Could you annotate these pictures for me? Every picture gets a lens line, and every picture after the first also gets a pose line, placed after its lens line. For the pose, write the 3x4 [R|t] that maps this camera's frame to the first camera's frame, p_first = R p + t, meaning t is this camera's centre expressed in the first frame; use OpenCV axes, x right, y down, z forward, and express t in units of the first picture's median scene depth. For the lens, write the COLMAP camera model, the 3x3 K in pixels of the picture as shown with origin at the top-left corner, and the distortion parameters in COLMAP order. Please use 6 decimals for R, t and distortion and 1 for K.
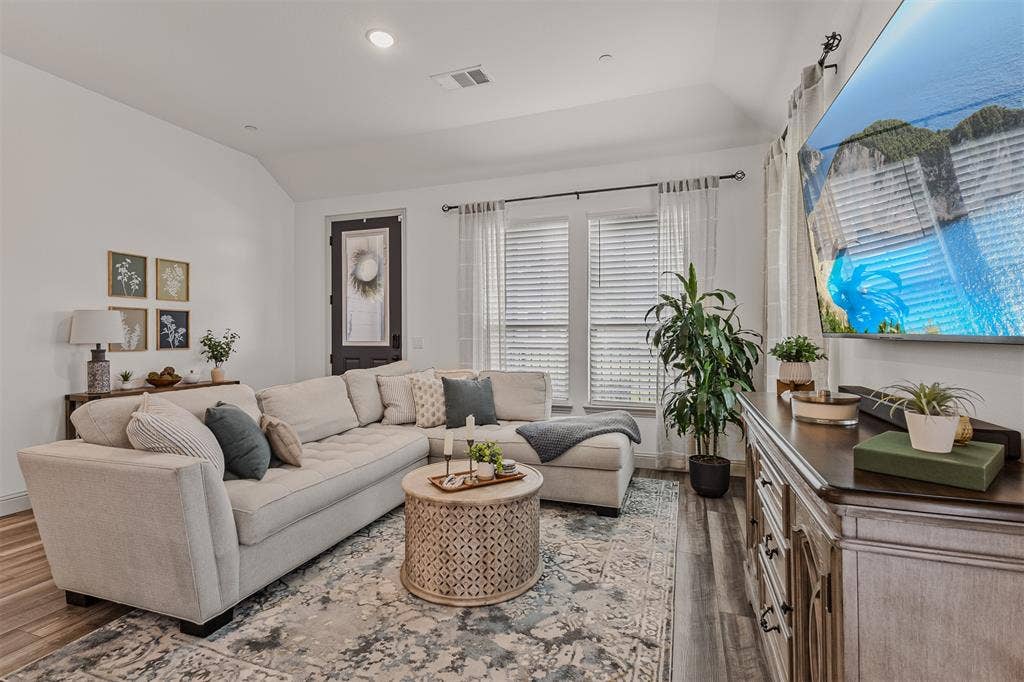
lens RADIAL K [[470.6, 0, 509.1], [0, 470.6, 336.5], [0, 0, 1]] dist [0.023092, -0.003910]
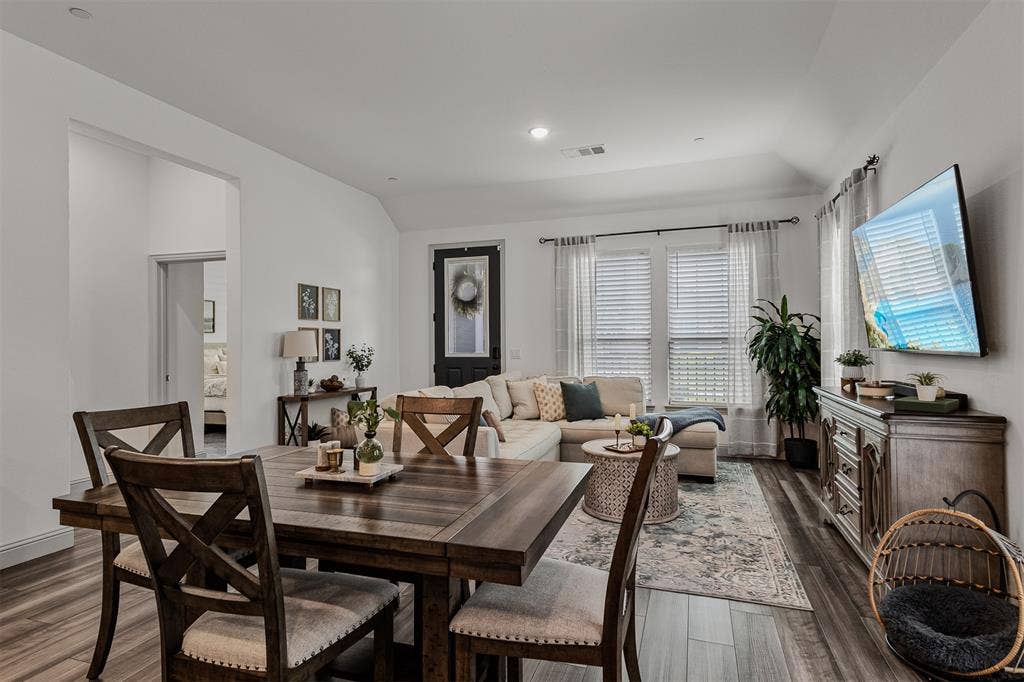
lens RADIAL K [[518.0, 0, 510.1], [0, 518.0, 342.5], [0, 0, 1]] dist [0.019558, 0.001257]
pose [[0.999926, -0.006263, 0.010457, -0.287955], [0.006315, 0.999968, -0.004930, -0.012219], [-0.010426, 0.004996, 0.999933, -0.376995]]
